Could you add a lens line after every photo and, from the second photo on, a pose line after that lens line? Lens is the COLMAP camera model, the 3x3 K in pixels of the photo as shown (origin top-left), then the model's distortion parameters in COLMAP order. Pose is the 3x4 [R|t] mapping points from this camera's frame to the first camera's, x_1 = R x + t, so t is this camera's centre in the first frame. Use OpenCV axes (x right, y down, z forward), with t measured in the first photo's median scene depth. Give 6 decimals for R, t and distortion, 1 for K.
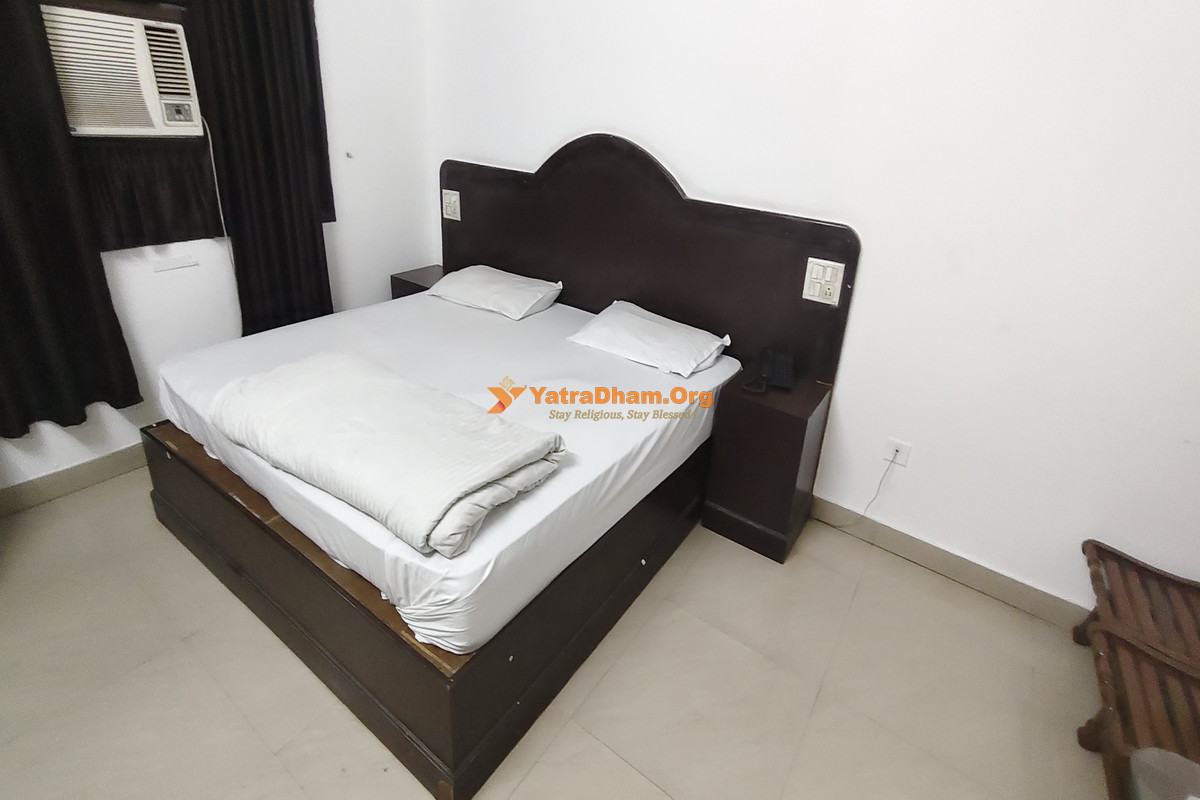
lens RADIAL K [[573.3, 0, 603.4], [0, 573.3, 381.6], [0, 0, 1]] dist [-0.001446, 0.021188]
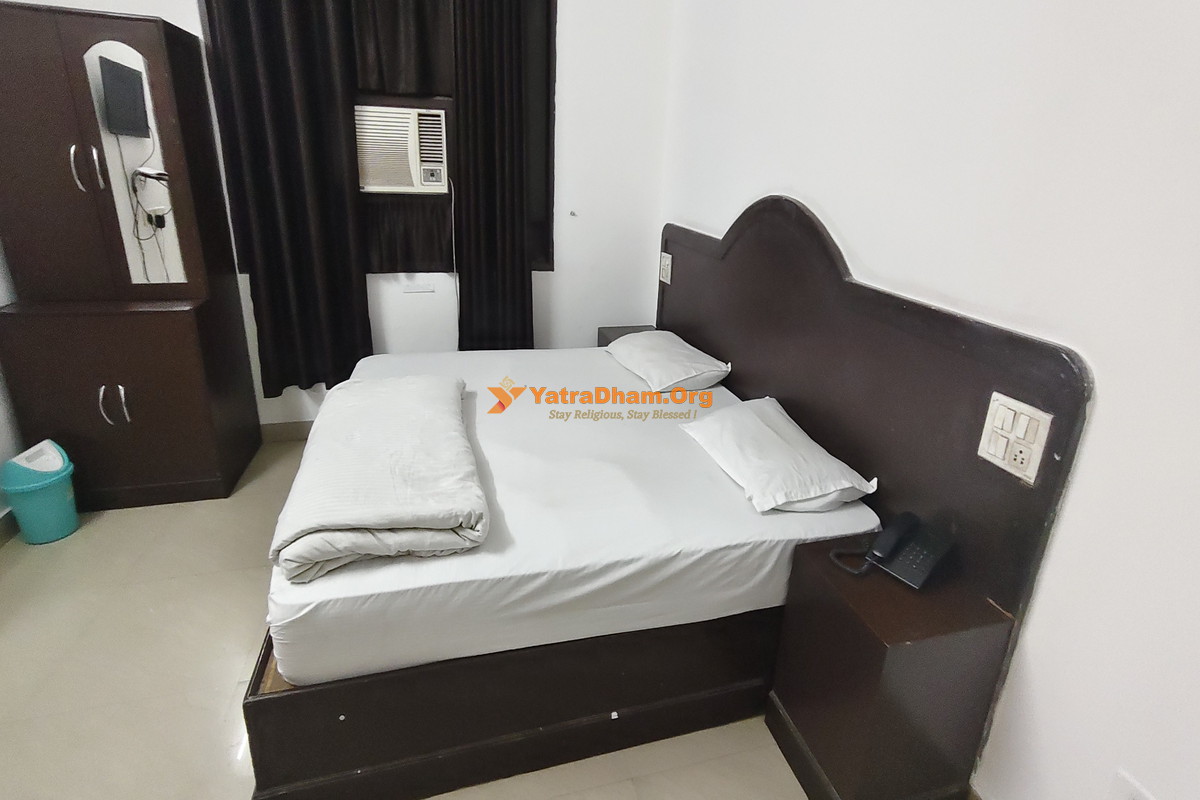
lens RADIAL K [[557.7, 0, 600.0], [0, 557.7, 400.0], [0, 0, 1]] dist [-0.003408, -0.000066]
pose [[0.760809, 0.231089, -0.606438, 0.411981], [-0.282622, 0.959169, 0.010936, -0.100847], [0.584204, 0.163072, 0.795055, 0.304299]]
